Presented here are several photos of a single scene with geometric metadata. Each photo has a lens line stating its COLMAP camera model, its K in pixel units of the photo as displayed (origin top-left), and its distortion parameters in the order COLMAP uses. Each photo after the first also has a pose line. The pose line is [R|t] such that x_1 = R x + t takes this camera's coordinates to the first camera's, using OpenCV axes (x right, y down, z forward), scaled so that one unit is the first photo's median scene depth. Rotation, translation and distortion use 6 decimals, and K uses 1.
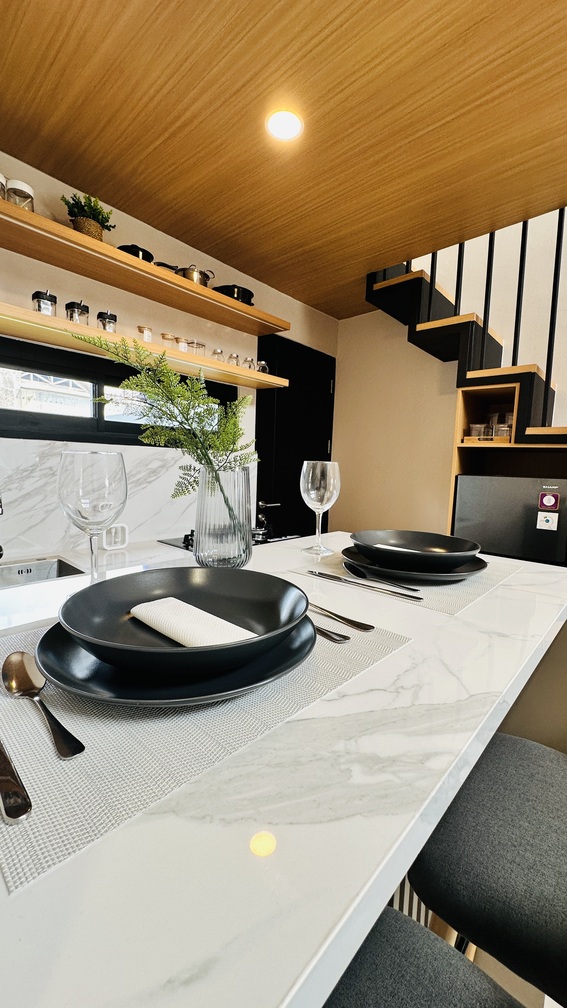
lens RADIAL K [[404.7, 0, 289.5], [0, 404.7, 506.6], [0, 0, 1]] dist [-0.003072, 0.000495]
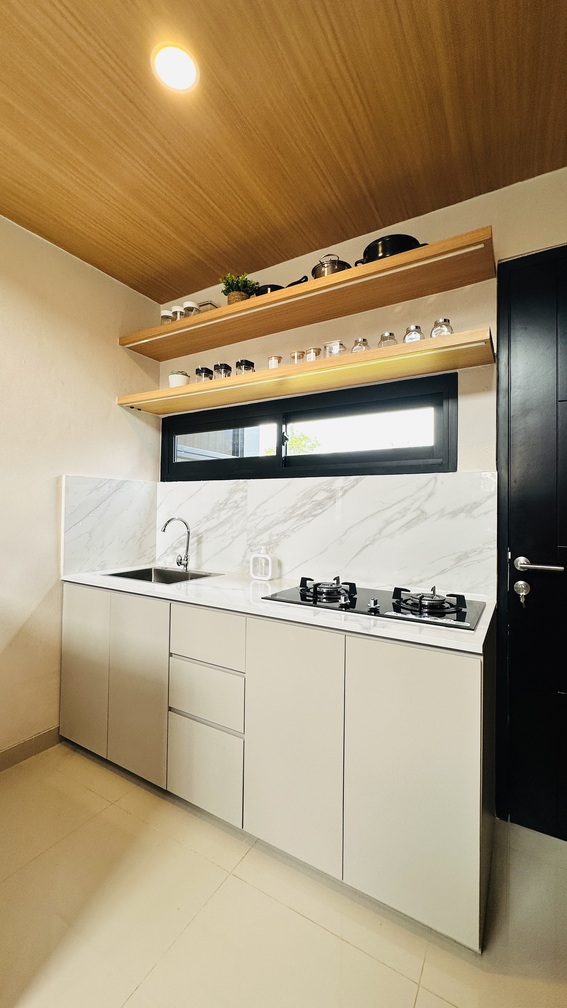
lens RADIAL K [[404.7, 0, 284.1], [0, 404.7, 503.5], [0, 0, 1]] dist [-0.003072, 0.000495]
pose [[0.210065, -0.039125, -0.976904, 0.624235], [-0.103330, 0.992714, -0.061977, -0.029478], [0.972212, 0.113963, 0.204492, 0.893930]]
